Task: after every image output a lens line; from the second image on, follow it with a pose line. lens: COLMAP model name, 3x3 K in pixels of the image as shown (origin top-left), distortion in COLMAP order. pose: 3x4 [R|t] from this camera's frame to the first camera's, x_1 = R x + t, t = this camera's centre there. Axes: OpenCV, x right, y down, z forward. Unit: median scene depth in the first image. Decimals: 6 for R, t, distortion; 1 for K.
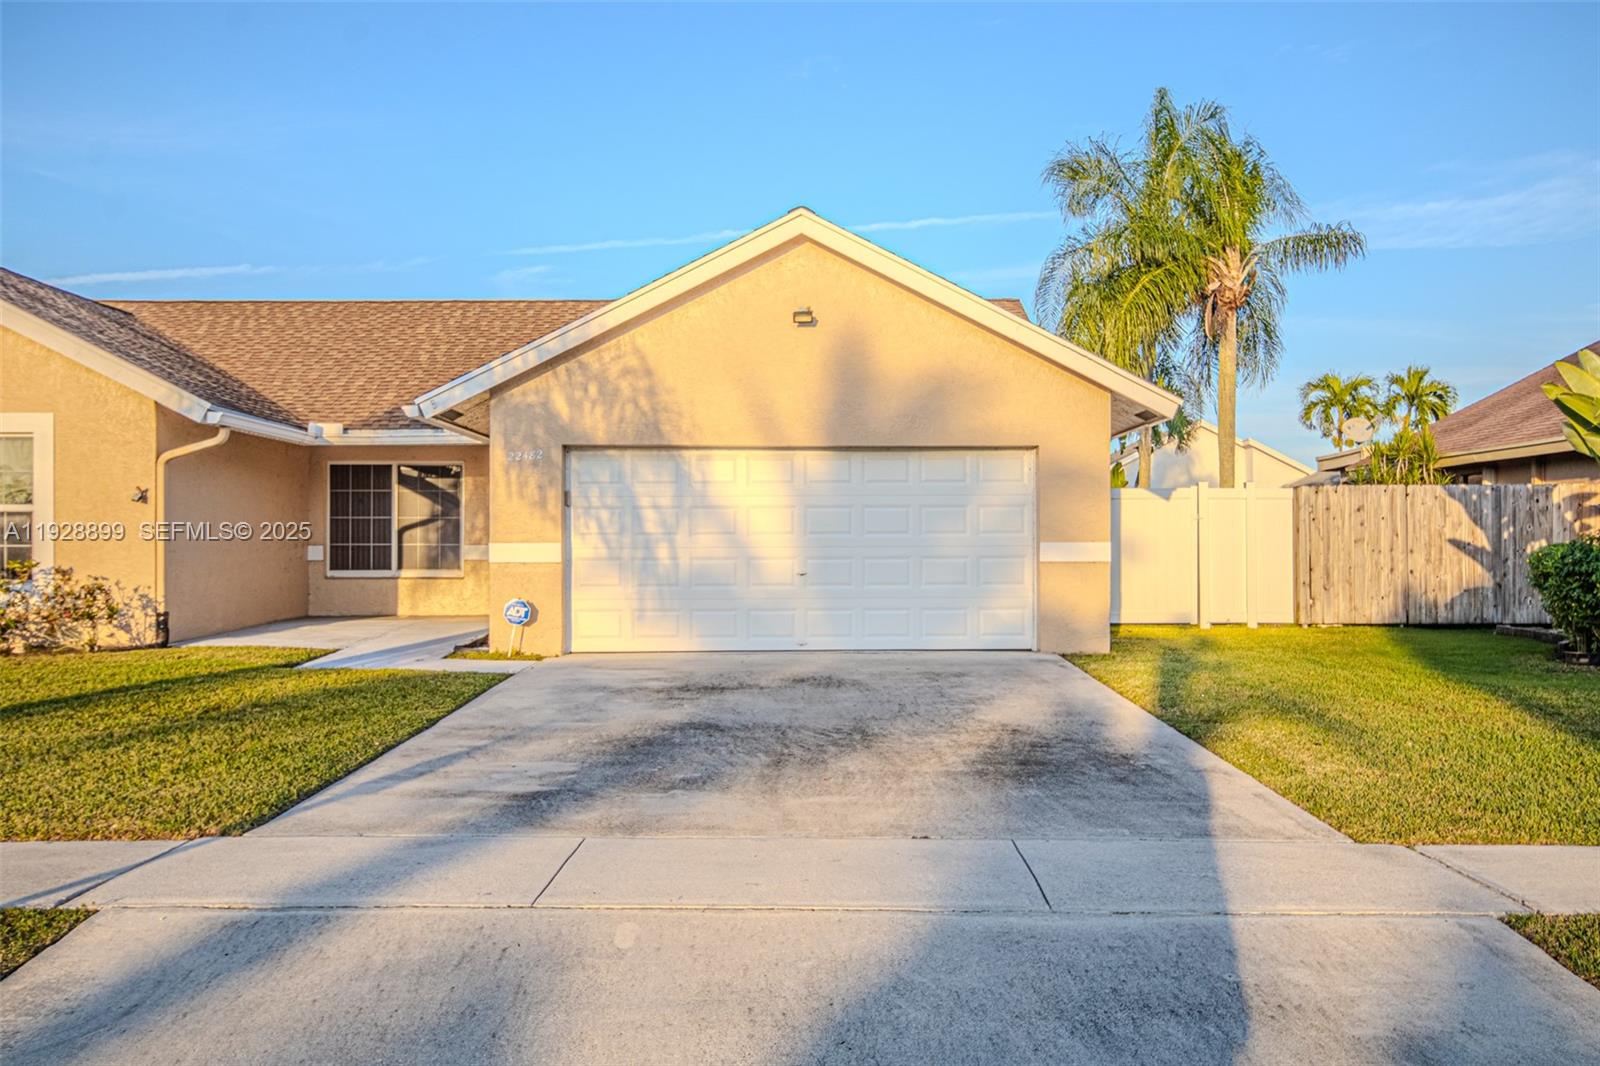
lens RADIAL K [[1466.1, 0, 790.4], [0, 1466.1, 489.5], [0, 0, 1]] dist [0.018279, 0.000000]
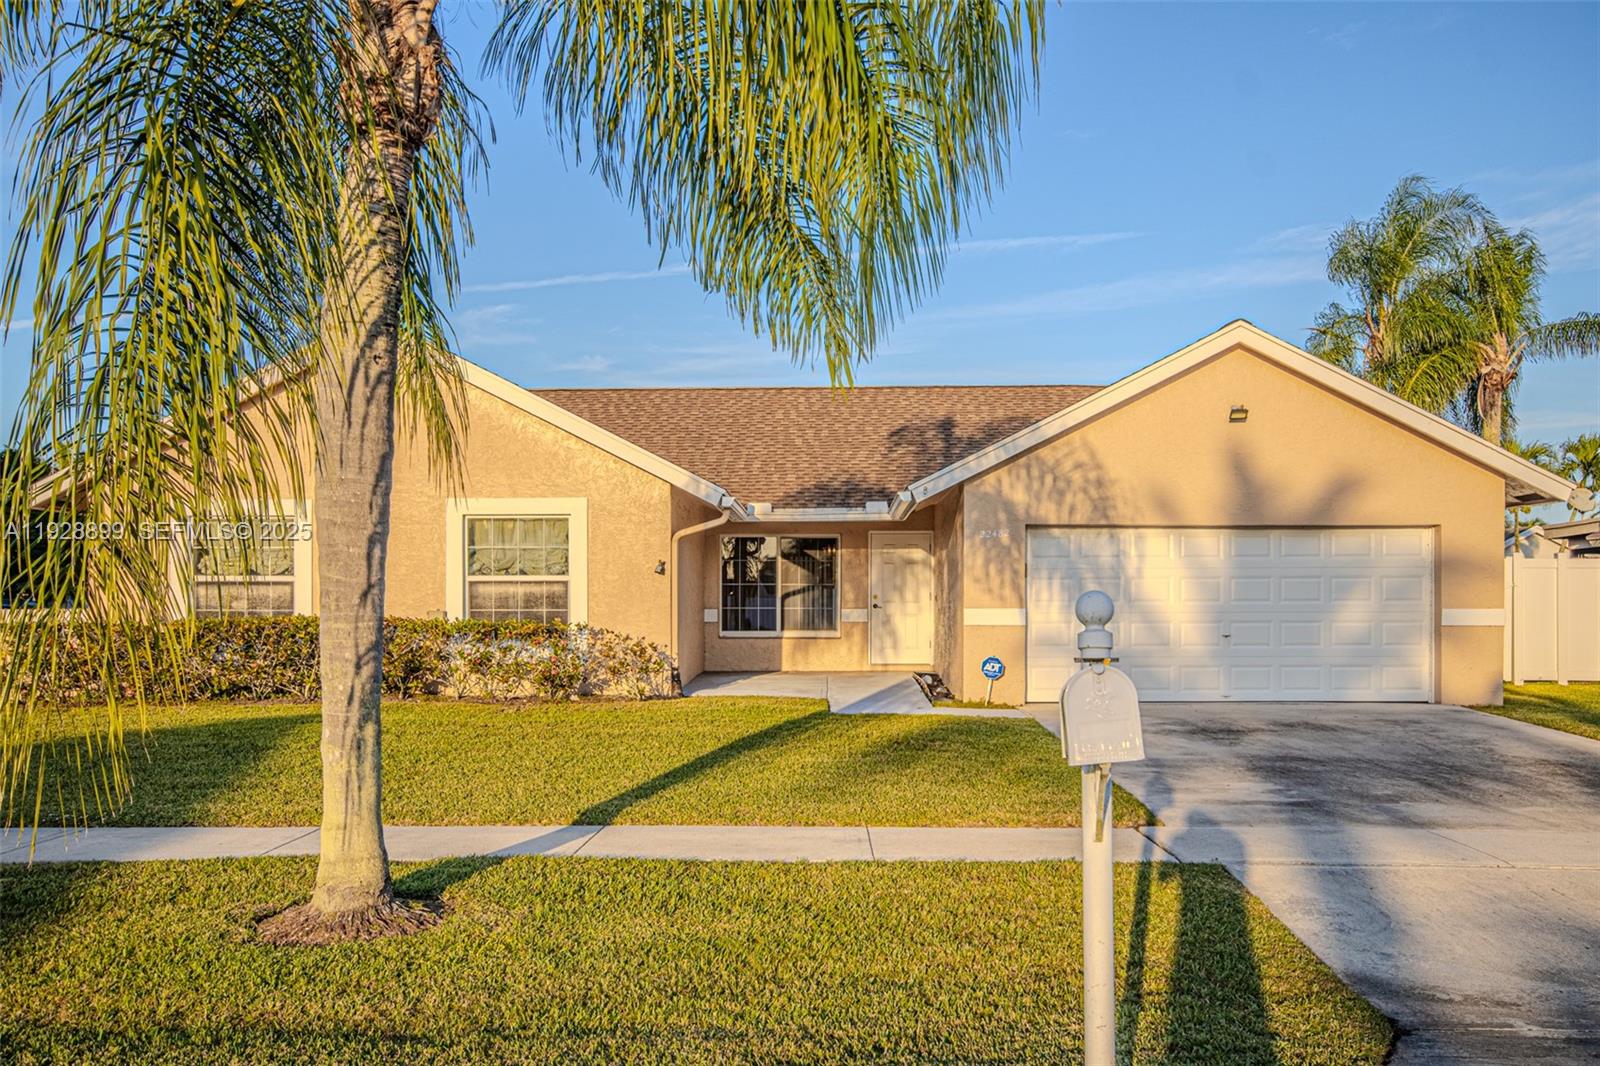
lens RADIAL K [[1466.1, 0, 809.2], [0, 1466.1, 544.0], [0, 0, 1]] dist [0.018279, 0.000000]
pose [[0.999065, 0.000880, -0.043227, -0.269018], [-0.001013, 0.999995, -0.003056, -0.011711], [0.043224, 0.003097, 0.999061, -0.170842]]
